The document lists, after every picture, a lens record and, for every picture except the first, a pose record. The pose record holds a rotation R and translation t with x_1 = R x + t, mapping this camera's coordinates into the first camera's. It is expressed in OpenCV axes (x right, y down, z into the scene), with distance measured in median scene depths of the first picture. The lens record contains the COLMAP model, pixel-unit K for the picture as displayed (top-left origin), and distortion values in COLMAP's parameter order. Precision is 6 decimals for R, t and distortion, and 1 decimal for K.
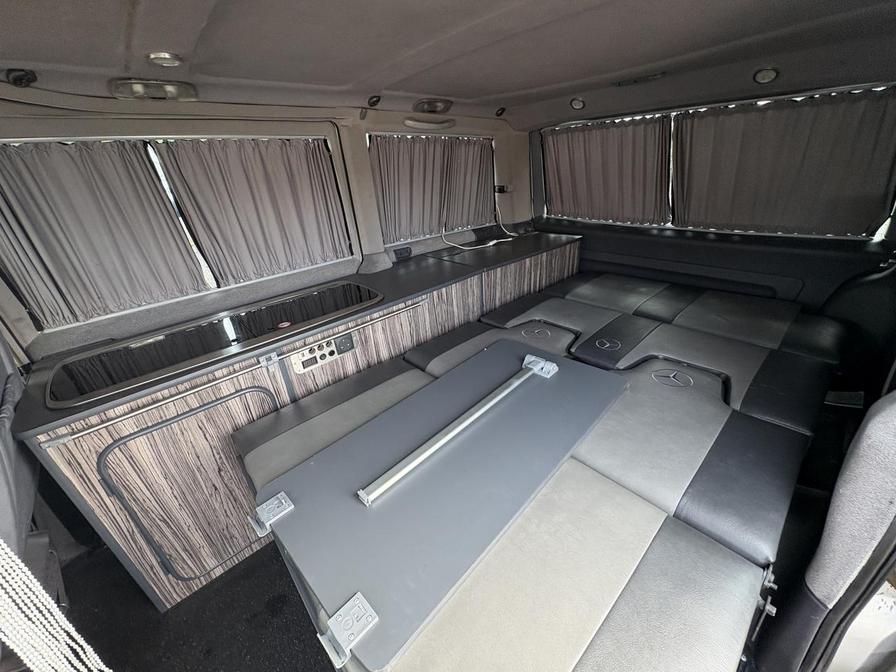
lens RADIAL K [[358.1, 0, 451.0], [0, 358.1, 335.2], [0, 0, 1]] dist [0.000002, 0.000318]
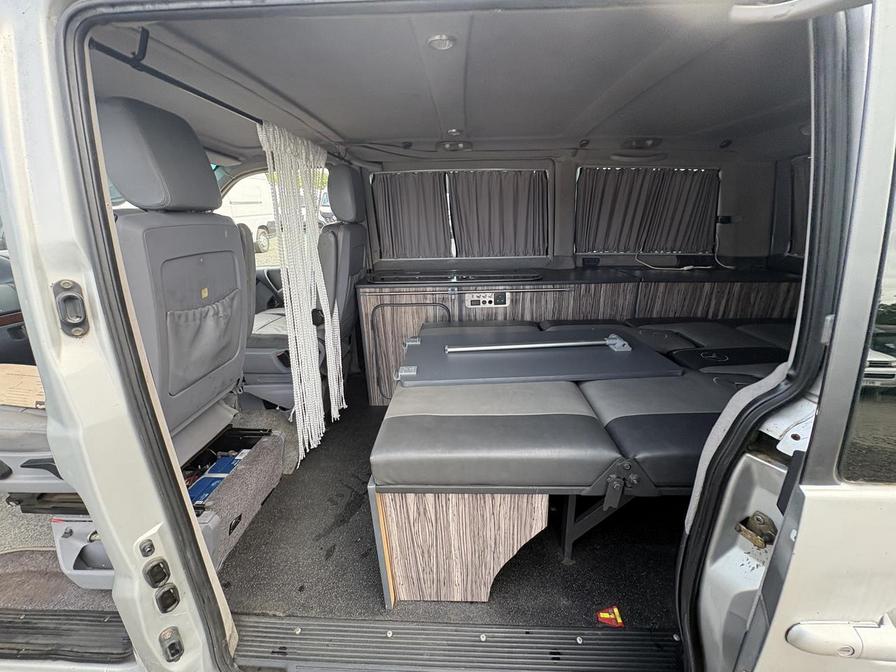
lens RADIAL K [[358.1, 0, 451.3], [0, 358.1, 333.2], [0, 0, 1]] dist [0.000002, 0.000318]
pose [[0.719376, 0.267276, -0.641141, 0.554731], [-0.331634, 0.943172, 0.021084, 0.194650], [0.610342, 0.197457, 0.767133, -0.248532]]
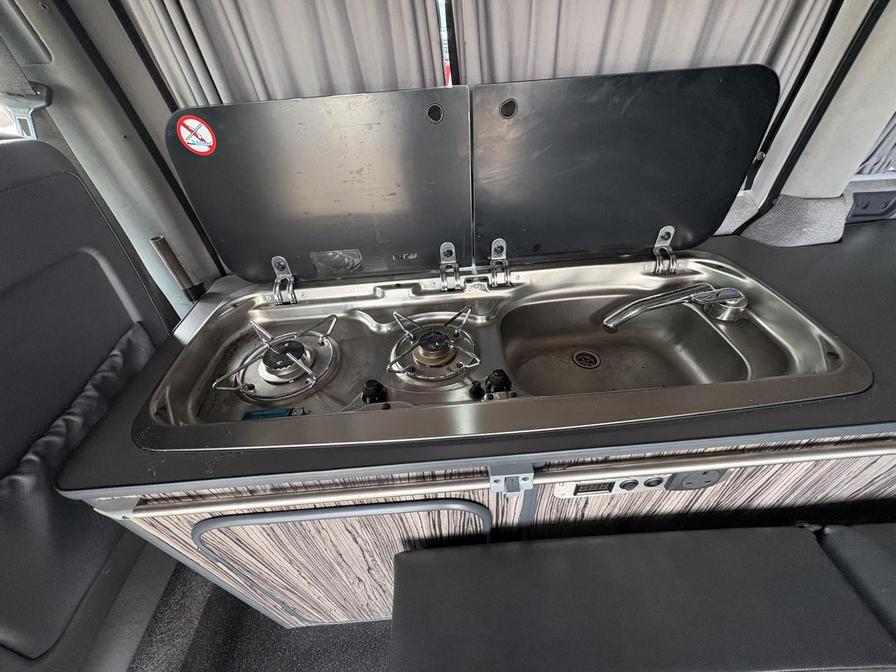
lens RADIAL K [[358.1, 0, 446.0], [0, 358.1, 332.3], [0, 0, 1]] dist [0.000002, 0.000318]
pose [[0.759044, 0.438652, -0.481080, -0.381876], [-0.280401, 0.887159, 0.366504, -0.169760], [0.587561, -0.143297, 0.796390, 0.576780]]
